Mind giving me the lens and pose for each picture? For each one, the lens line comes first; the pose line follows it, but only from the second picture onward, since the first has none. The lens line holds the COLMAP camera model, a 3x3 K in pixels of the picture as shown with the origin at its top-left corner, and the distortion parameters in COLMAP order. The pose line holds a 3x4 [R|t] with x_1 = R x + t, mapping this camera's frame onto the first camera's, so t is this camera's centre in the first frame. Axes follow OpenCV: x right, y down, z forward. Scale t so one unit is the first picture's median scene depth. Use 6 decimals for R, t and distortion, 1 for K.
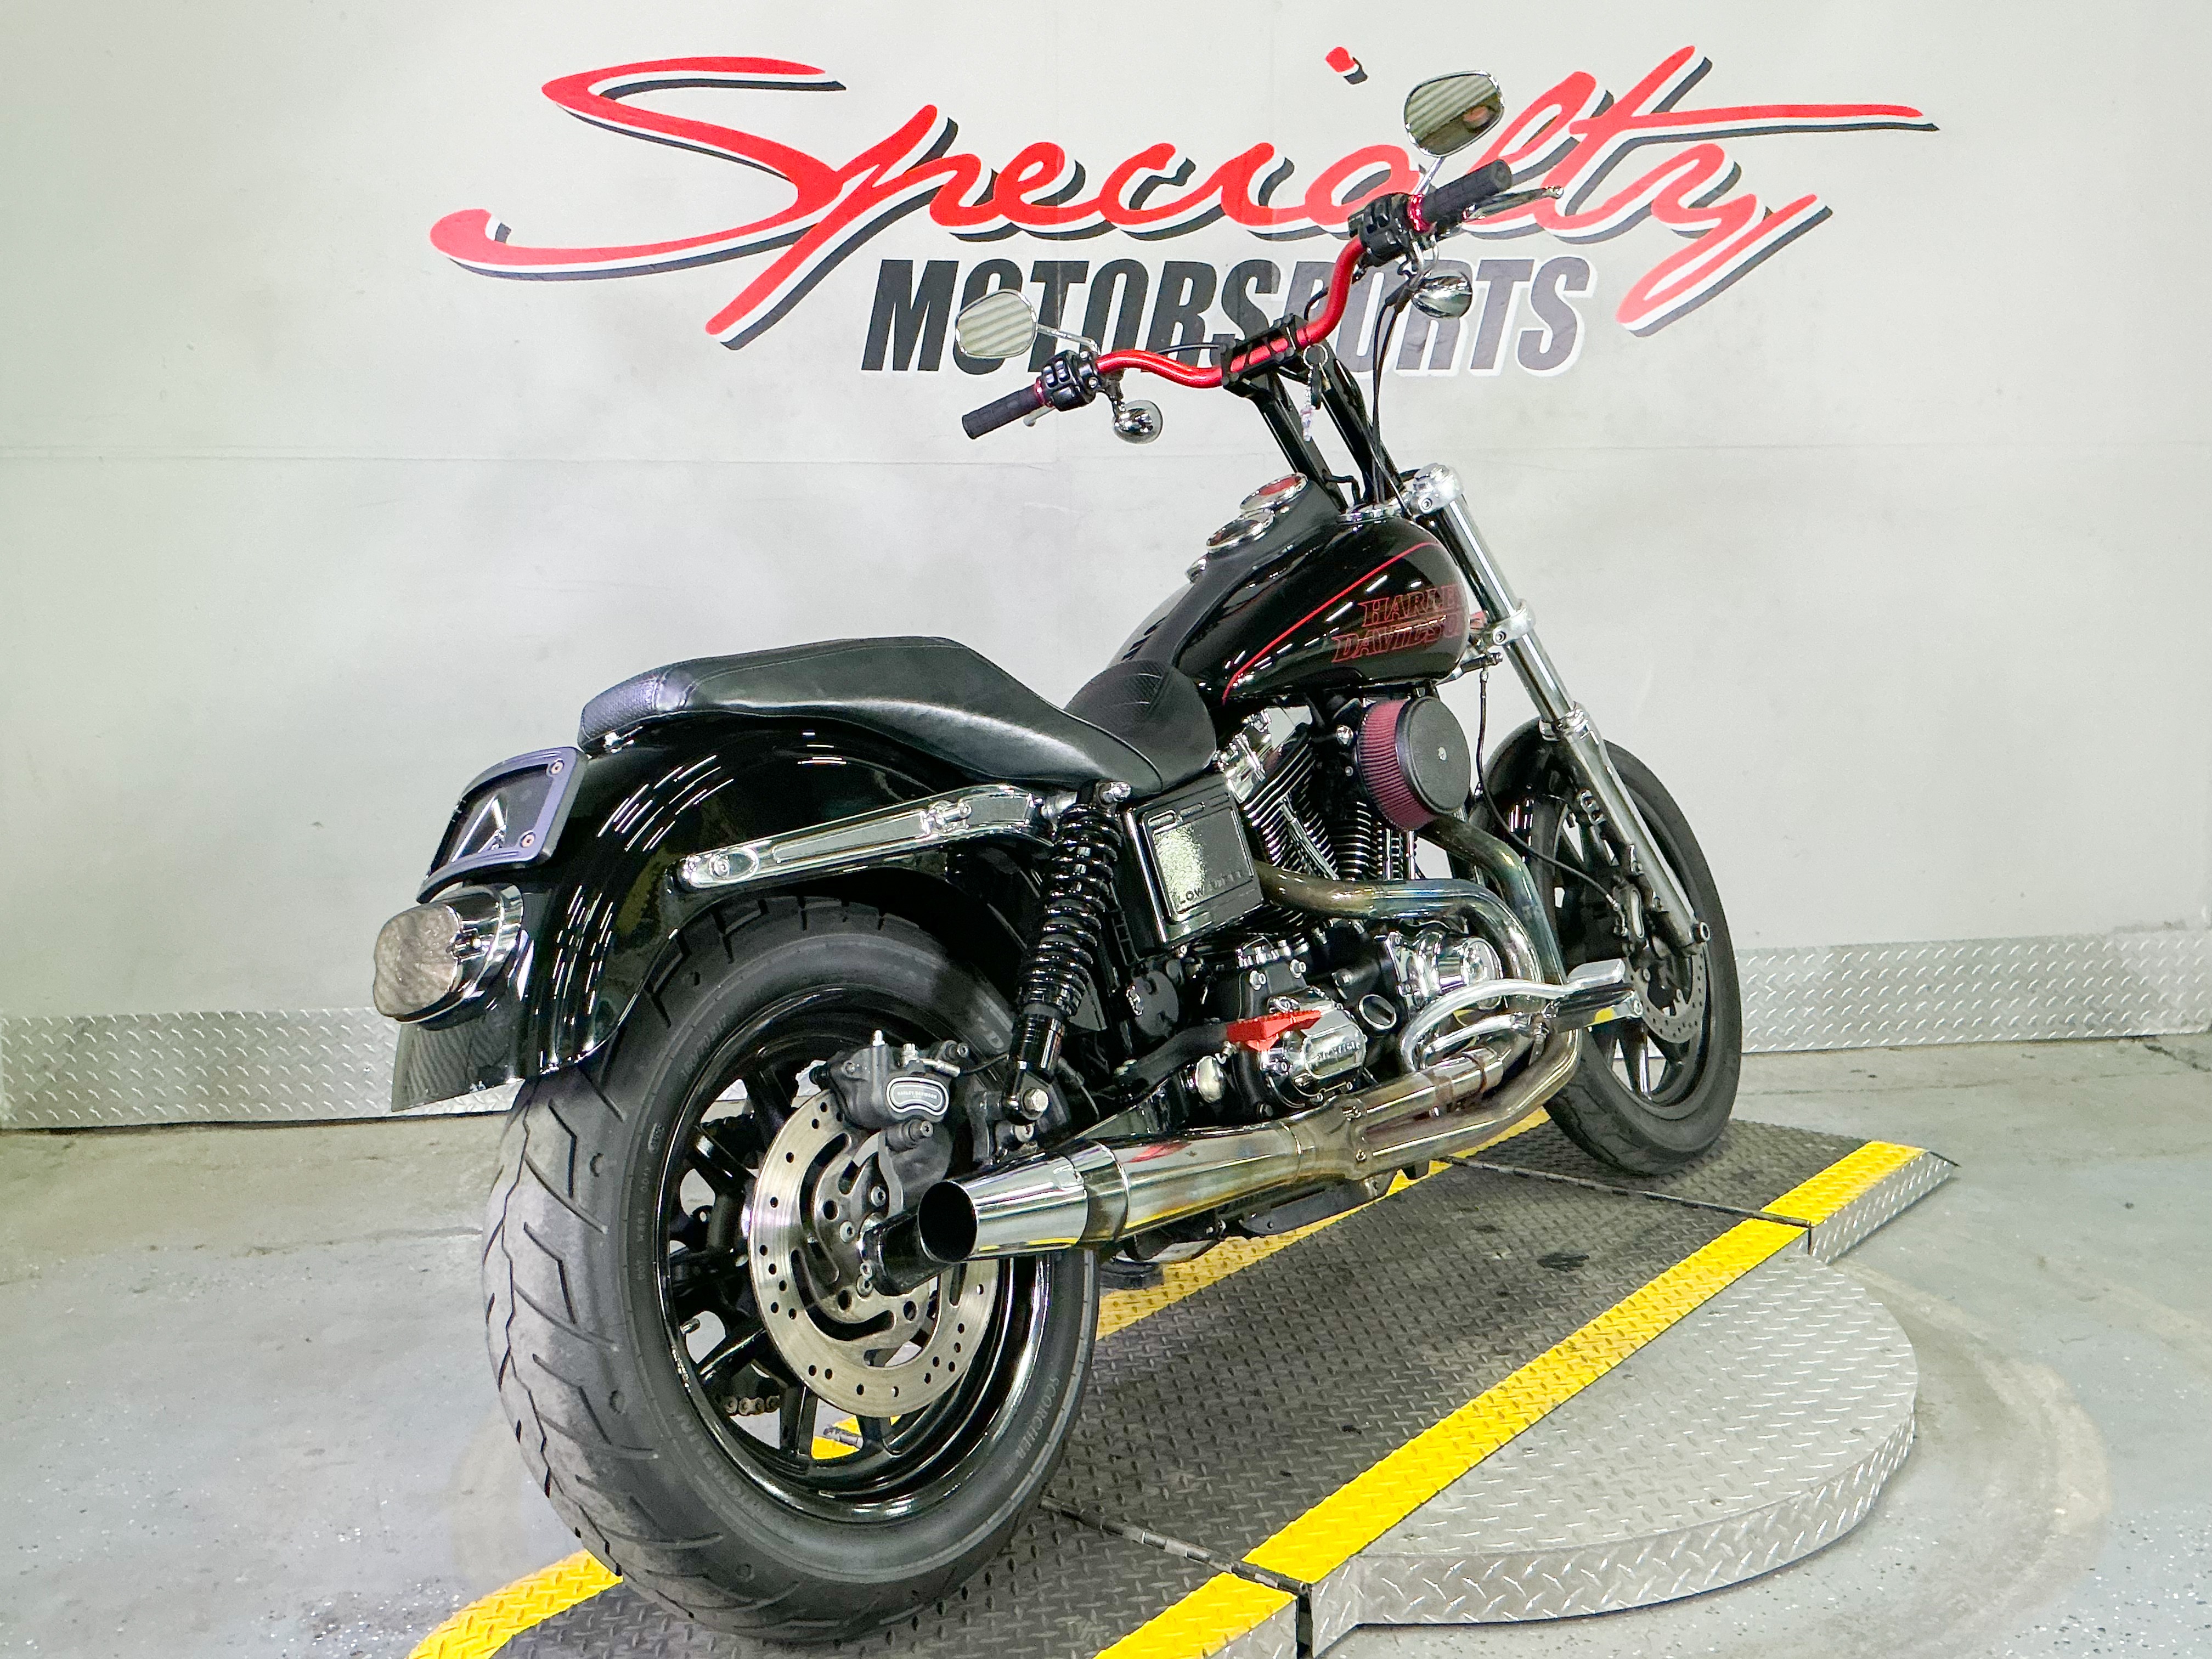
lens RADIAL K [[2173.3, 0, 1106.0], [0, 2173.3, 829.5], [0, 0, 1]] dist [0.176955, -0.422350]
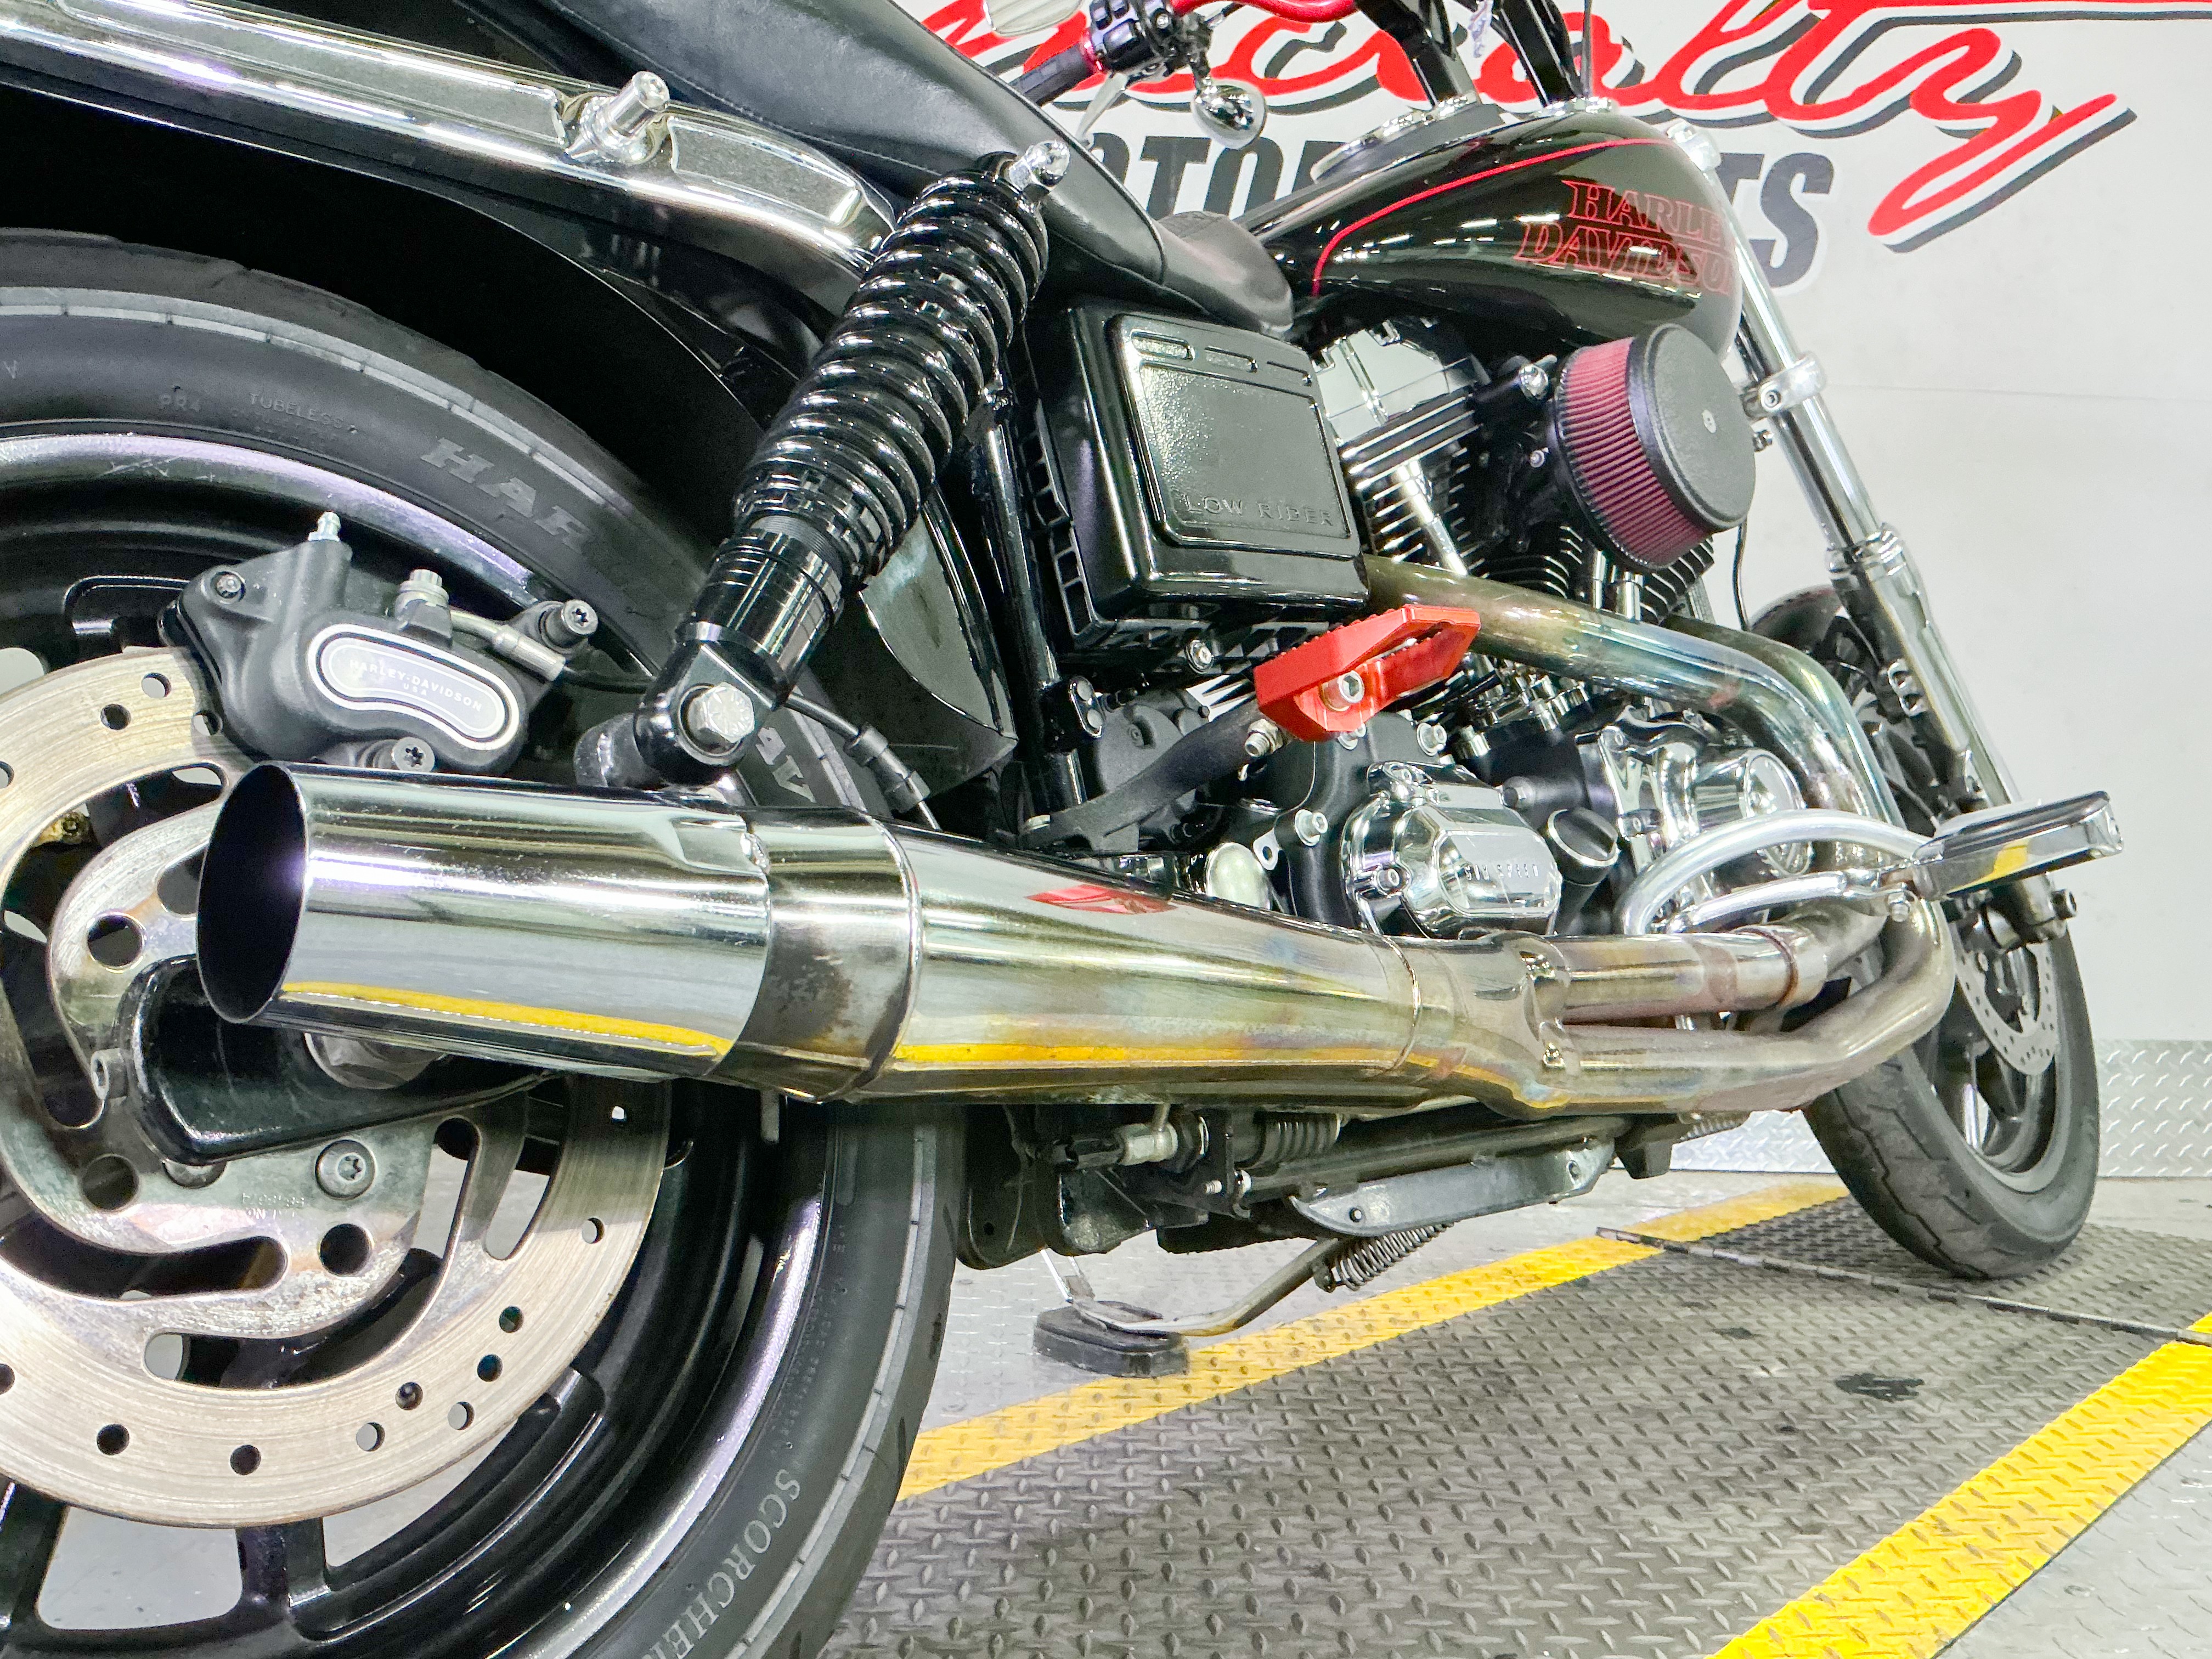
lens RADIAL K [[1865.3, 0, 1106.0], [0, 1865.3, 829.5], [0, 0, 1]] dist [0.080441, -0.184742]
pose [[0.994184, 0.043814, -0.098375, 0.048782], [-0.056126, 0.990429, -0.126099, 0.129953], [0.091909, 0.130887, 0.987128, 0.490037]]
